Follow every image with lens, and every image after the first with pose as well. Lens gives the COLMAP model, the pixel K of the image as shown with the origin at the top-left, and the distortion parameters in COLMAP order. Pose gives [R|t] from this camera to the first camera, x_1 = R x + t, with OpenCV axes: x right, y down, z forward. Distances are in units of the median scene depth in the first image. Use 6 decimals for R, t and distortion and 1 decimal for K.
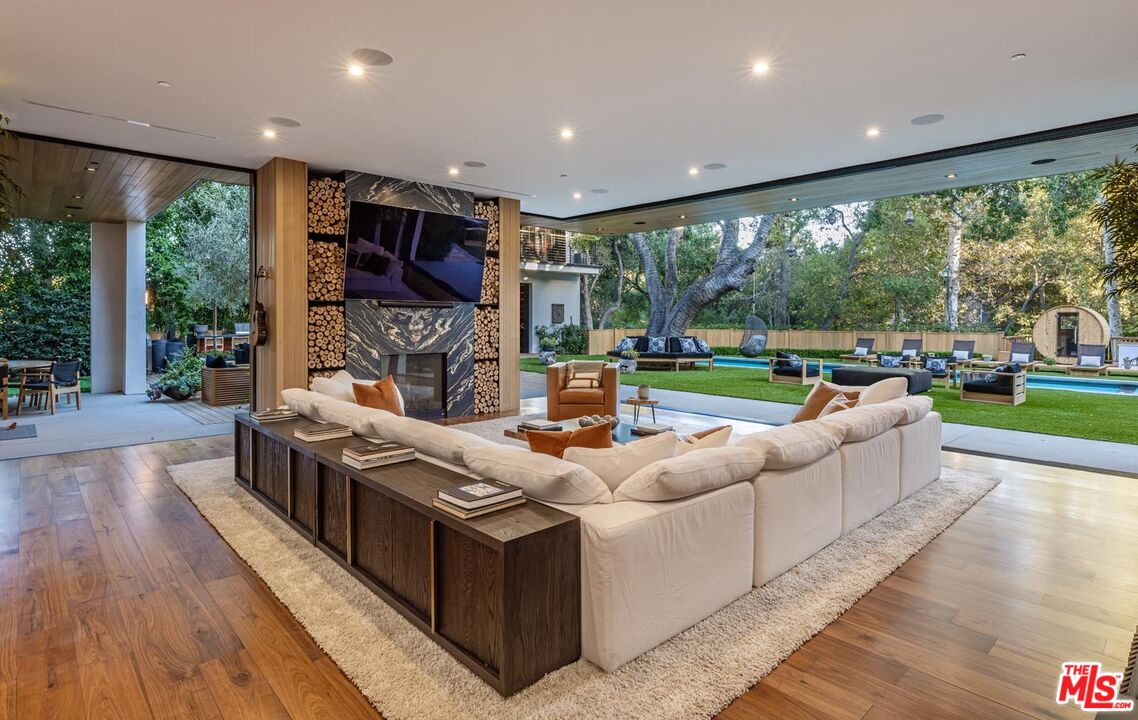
lens RADIAL K [[589.0, 0, 535.2], [0, 589.0, 319.2], [0, 0, 1]] dist [0.002539, 0.000124]
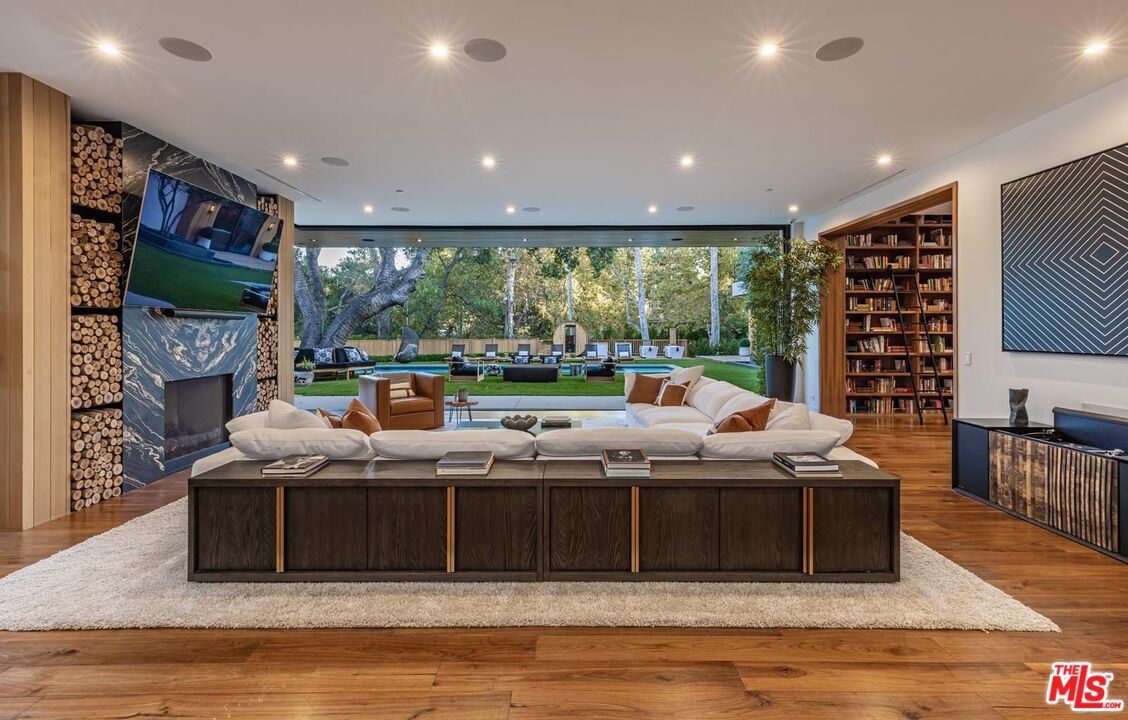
lens RADIAL K [[512.5, 0, 560.8], [0, 512.5, 326.7], [0, 0, 1]] dist [0.001781, 0.000426]
pose [[0.670968, -0.000933, 0.741486, -0.358082], [0.006479, 0.999968, -0.004605, -0.002118], [-0.741458, 0.007893, 0.670953, 0.169377]]
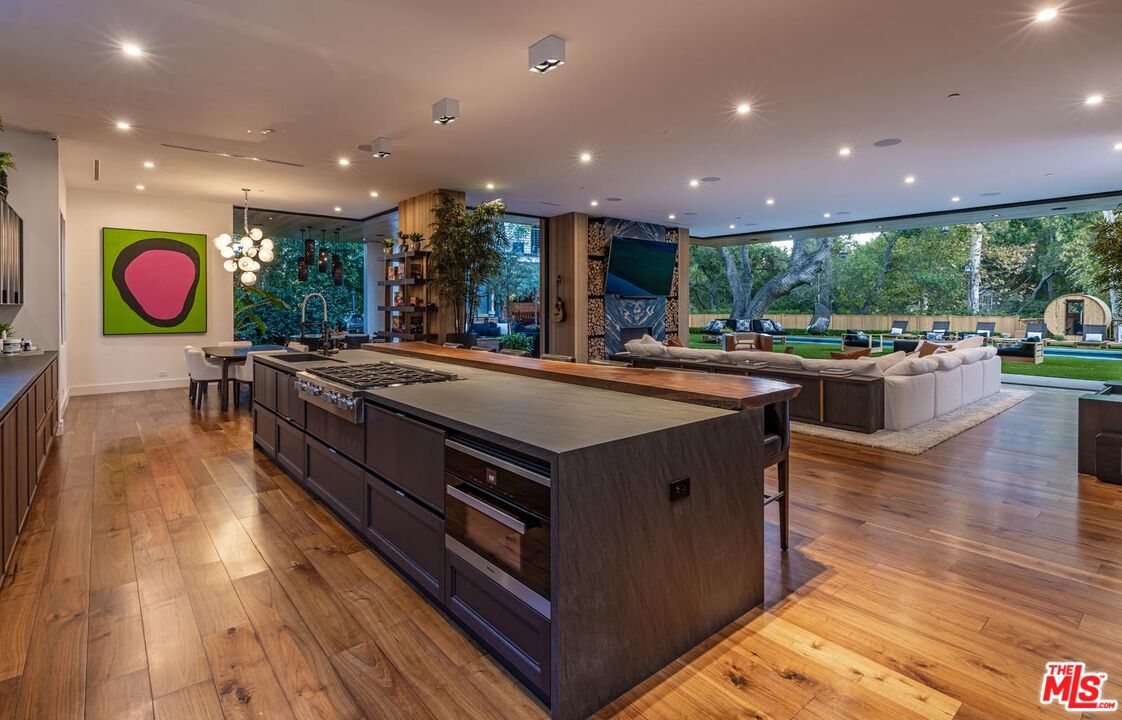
lens RADIAL K [[505.1, 0, 535.8], [0, 505.1, 308.0], [0, 0, 1]] dist [0.001344, 0.000166]
pose [[0.996637, -0.002892, -0.081891, -0.335827], [0.003065, 0.999993, 0.001987, 0.000900], [0.081885, -0.002231, 0.996639, -0.368701]]
